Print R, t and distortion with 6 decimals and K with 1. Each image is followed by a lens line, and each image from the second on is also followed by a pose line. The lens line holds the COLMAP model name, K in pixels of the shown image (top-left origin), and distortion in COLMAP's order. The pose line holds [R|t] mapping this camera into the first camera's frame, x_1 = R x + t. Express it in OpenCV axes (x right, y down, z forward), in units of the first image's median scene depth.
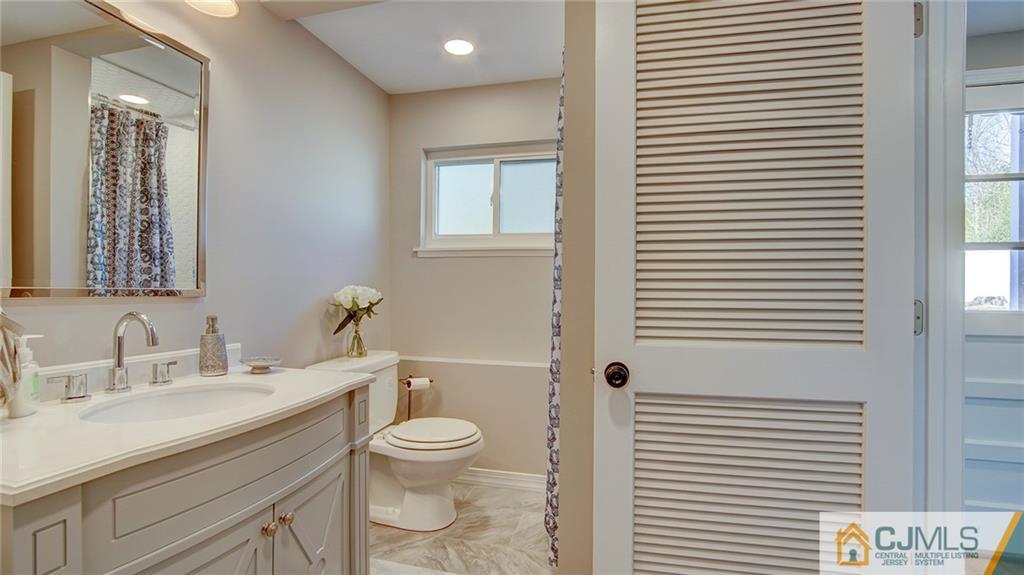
lens RADIAL K [[567.7, 0, 514.2], [0, 567.7, 288.0], [0, 0, 1]] dist [0.001843, -0.000068]
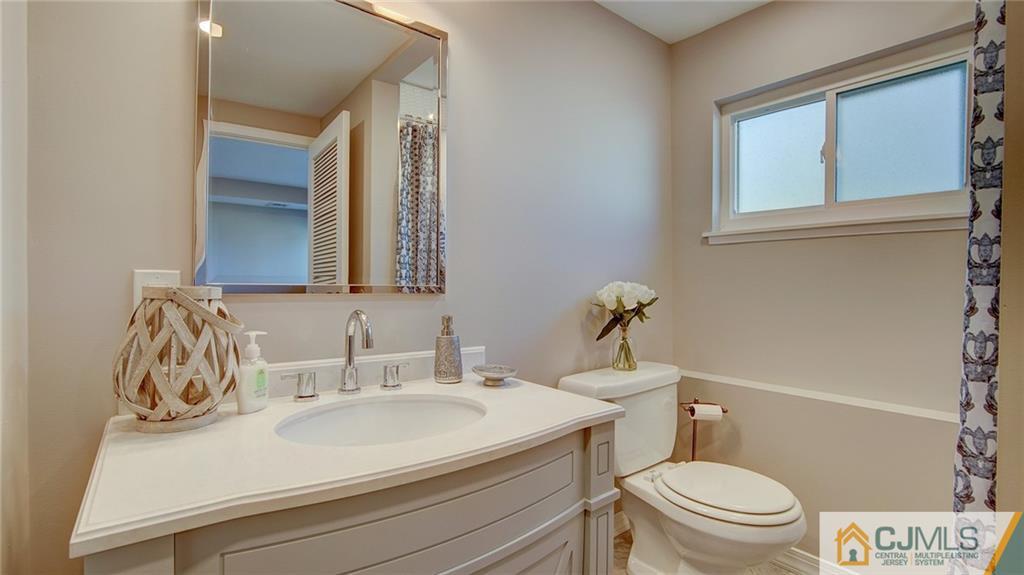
lens RADIAL K [[459.7, 0, 508.7], [0, 459.7, 287.0], [0, 0, 1]] dist [-0.042254, 0.008372]
pose [[0.793453, 0.000004, -0.608632, -0.011830], [0.000893, 0.999999, 0.001171, 0.002722], [0.608631, -0.001473, 0.793452, 0.403320]]
